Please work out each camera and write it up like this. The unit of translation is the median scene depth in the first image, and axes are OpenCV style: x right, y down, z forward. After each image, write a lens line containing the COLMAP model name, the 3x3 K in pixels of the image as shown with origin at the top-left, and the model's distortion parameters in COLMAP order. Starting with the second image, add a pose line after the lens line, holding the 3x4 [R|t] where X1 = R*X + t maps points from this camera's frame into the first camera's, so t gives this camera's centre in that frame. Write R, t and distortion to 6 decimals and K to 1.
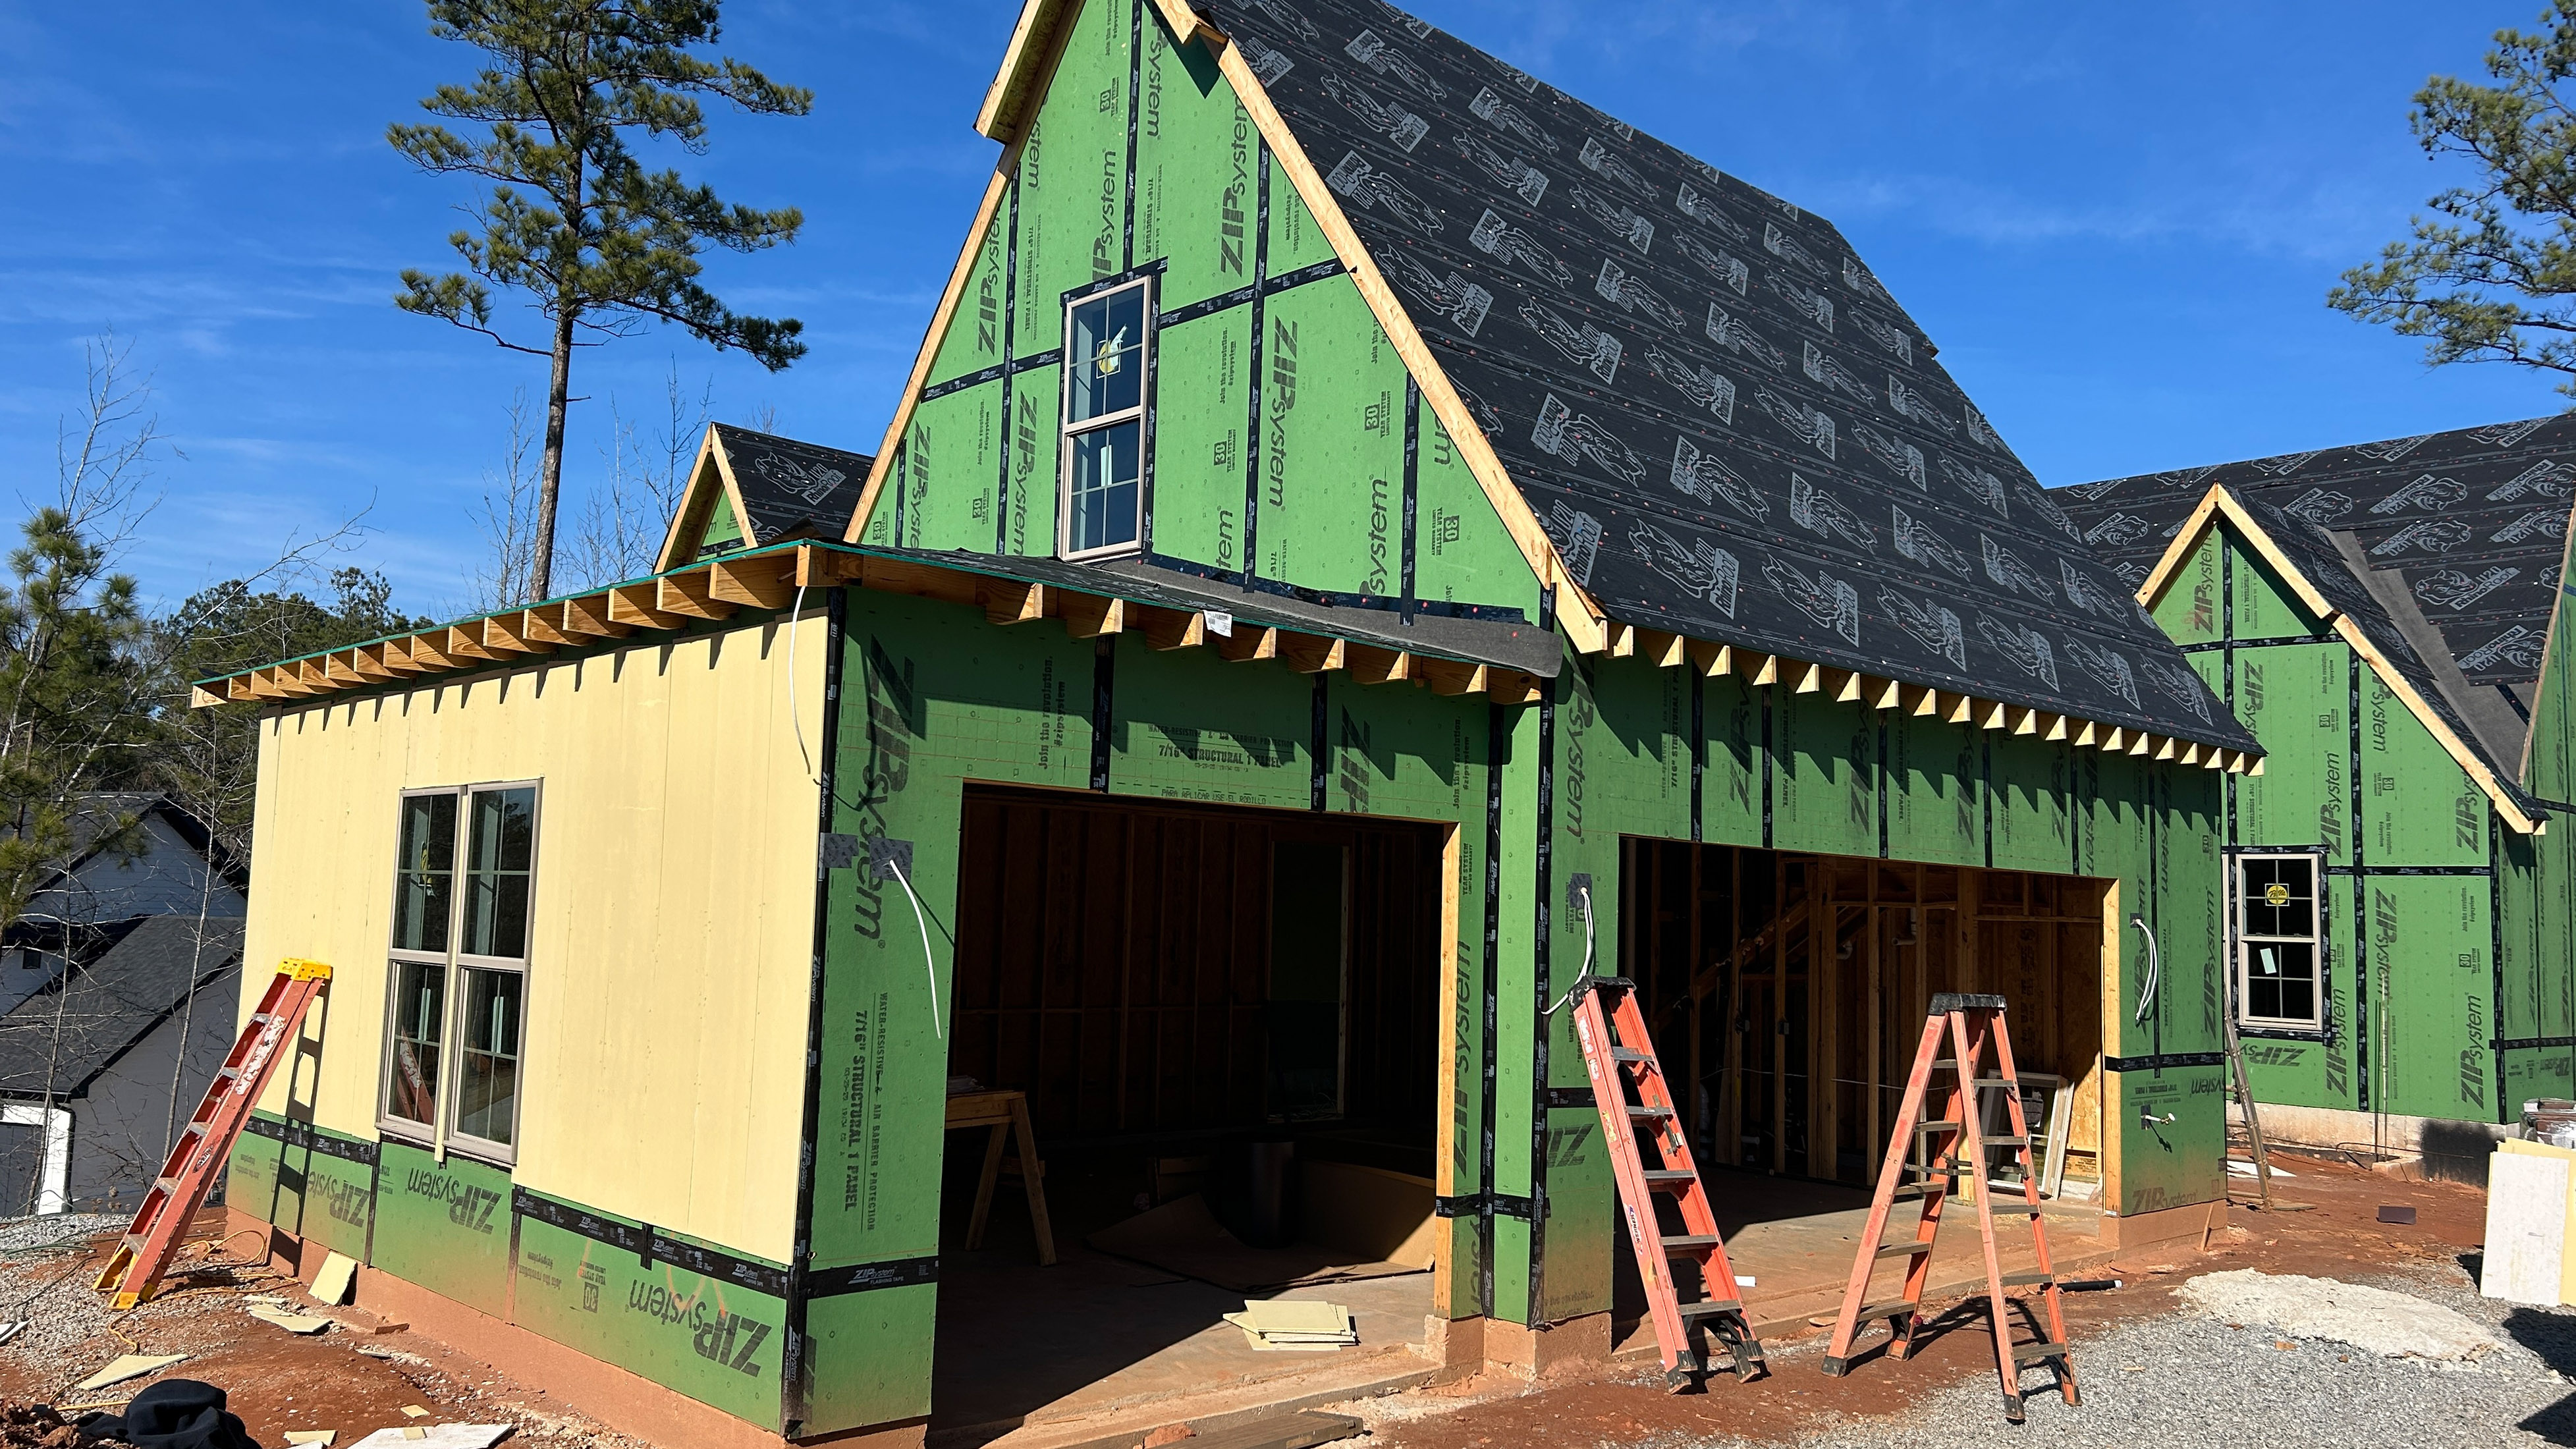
lens RADIAL K [[1963.0, 0, 1290.6], [0, 1963.0, 748.9], [0, 0, 1]] dist [0.065914, -0.057223]
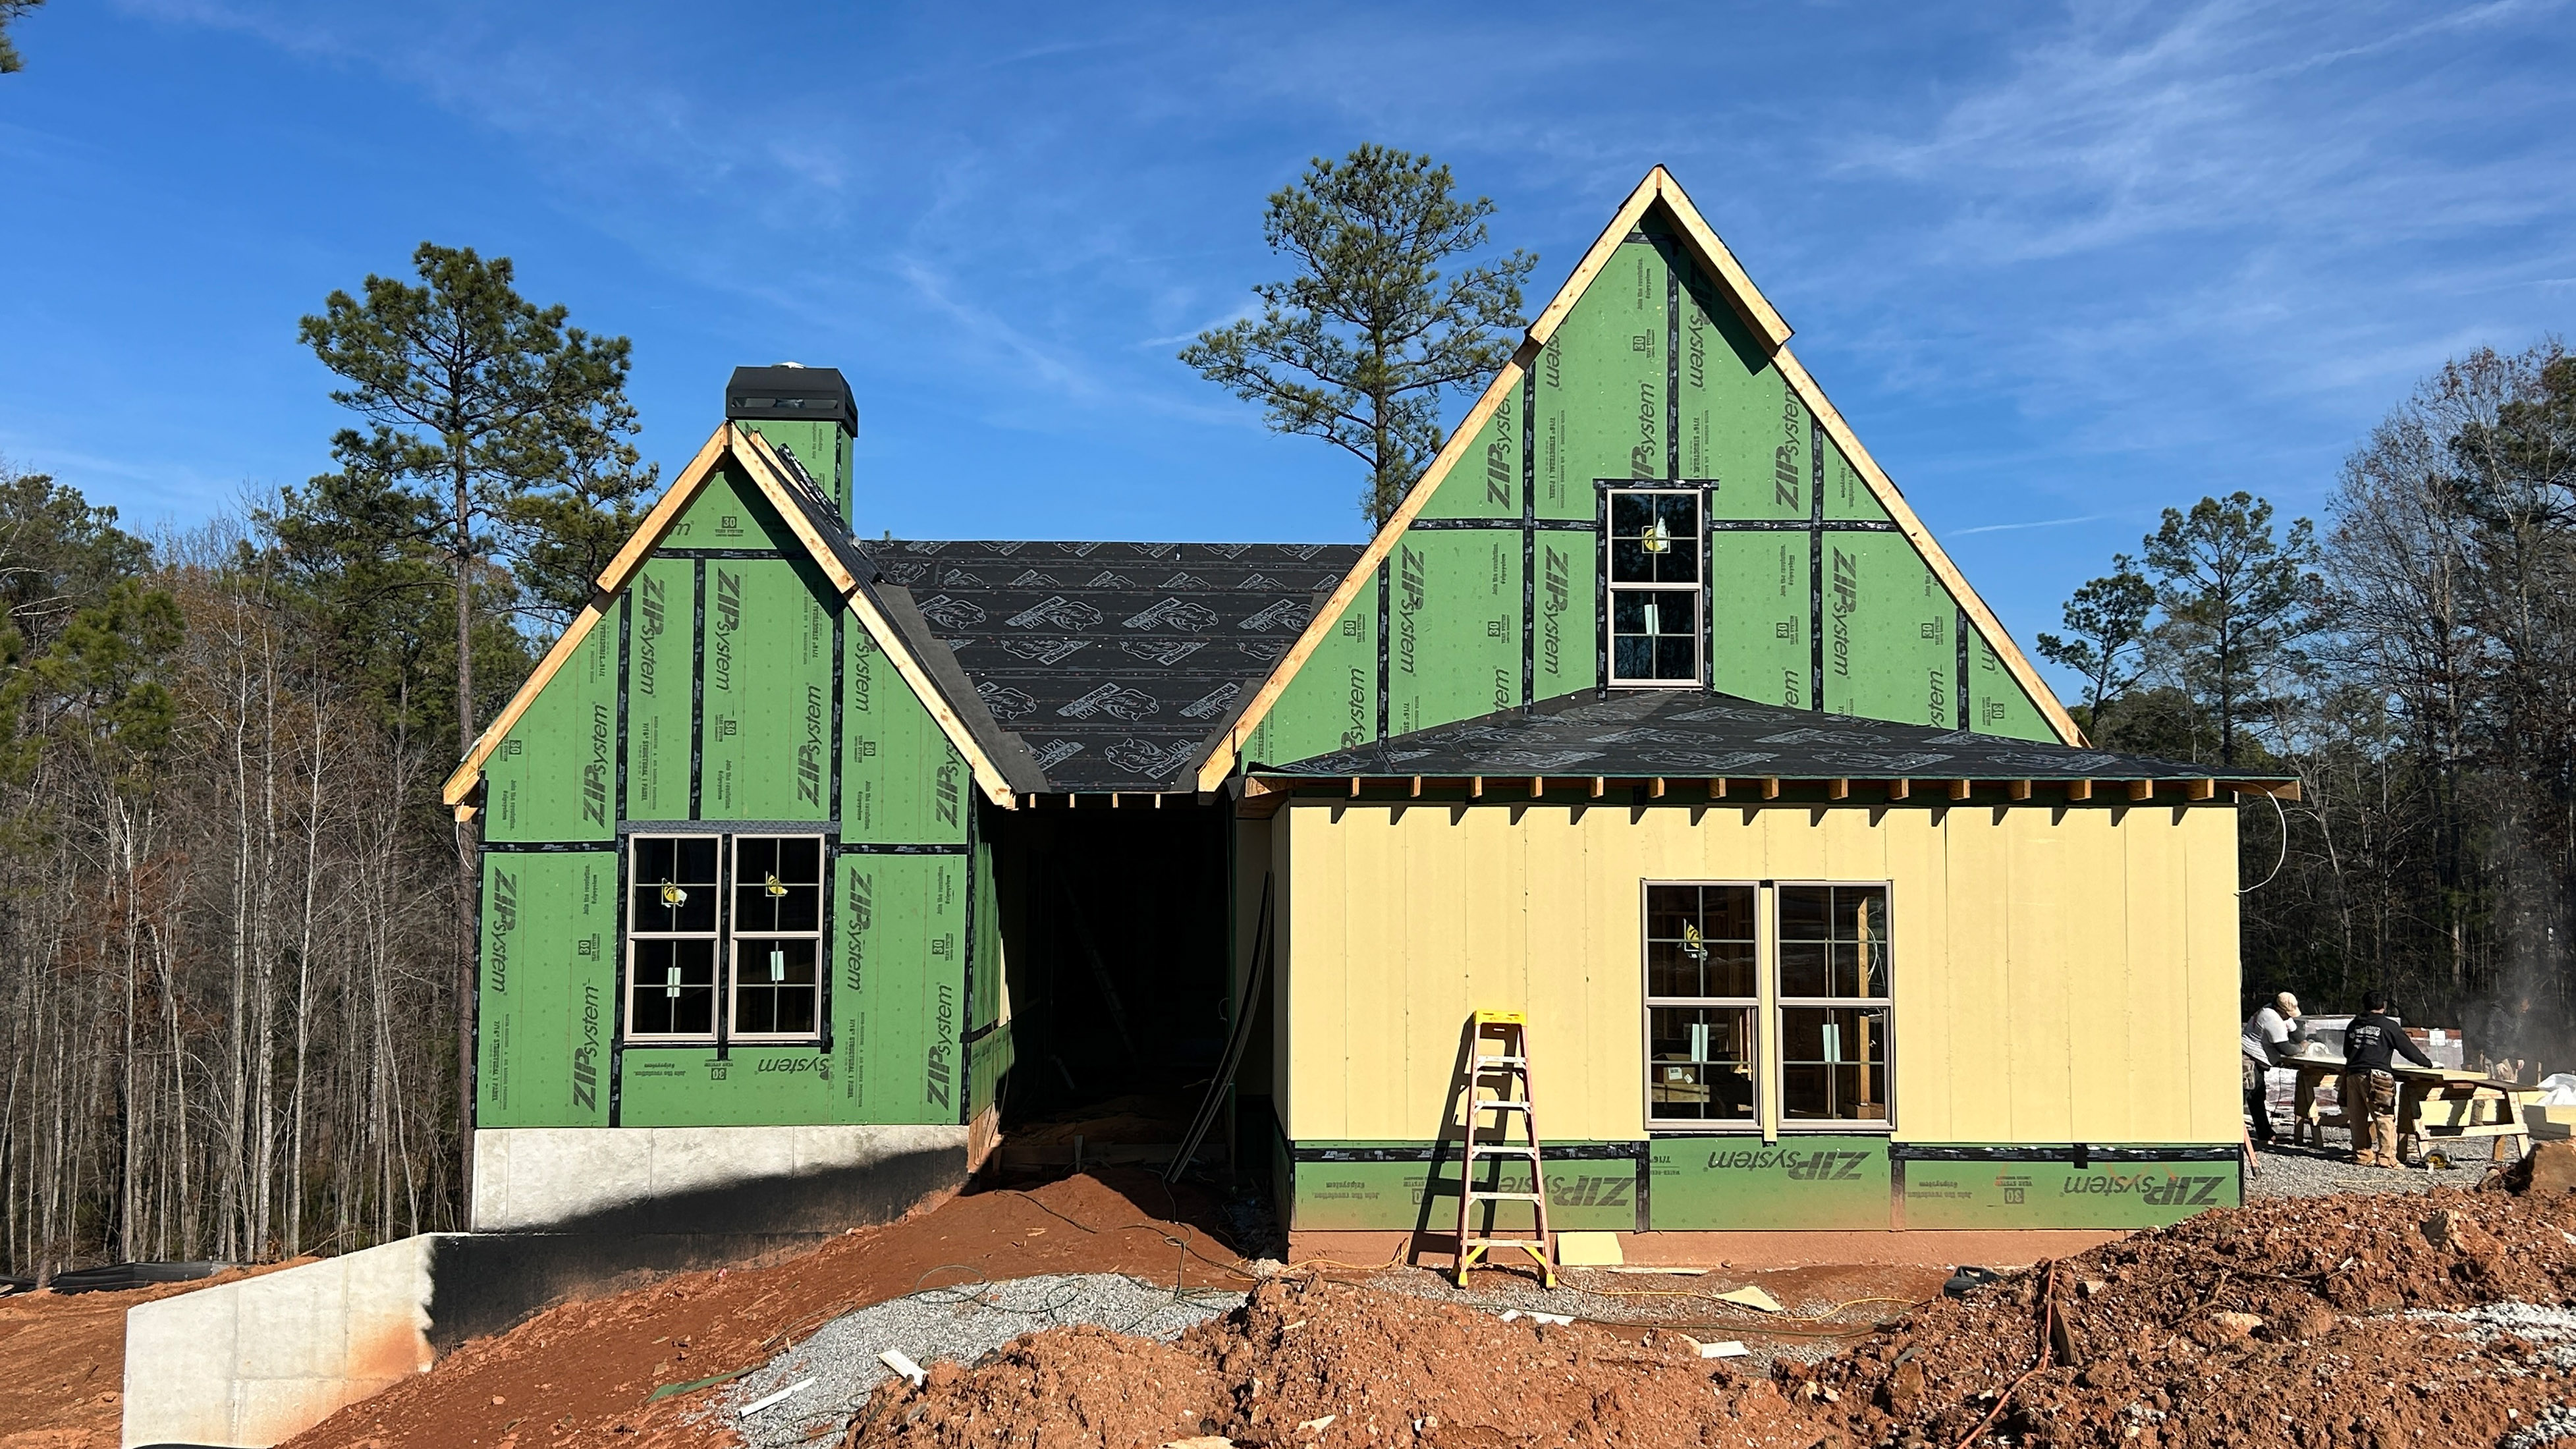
lens RADIAL K [[2423.4, 0, 1358.1], [0, 2423.4, 728.2], [0, 0, 1]] dist [-0.002130, 0.000000]
pose [[0.668704, 0.030425, 0.742906, -1.484766], [-0.046622, 0.998912, 0.001056, -0.062558], [-0.742066, -0.035342, 0.669395, 0.033285]]
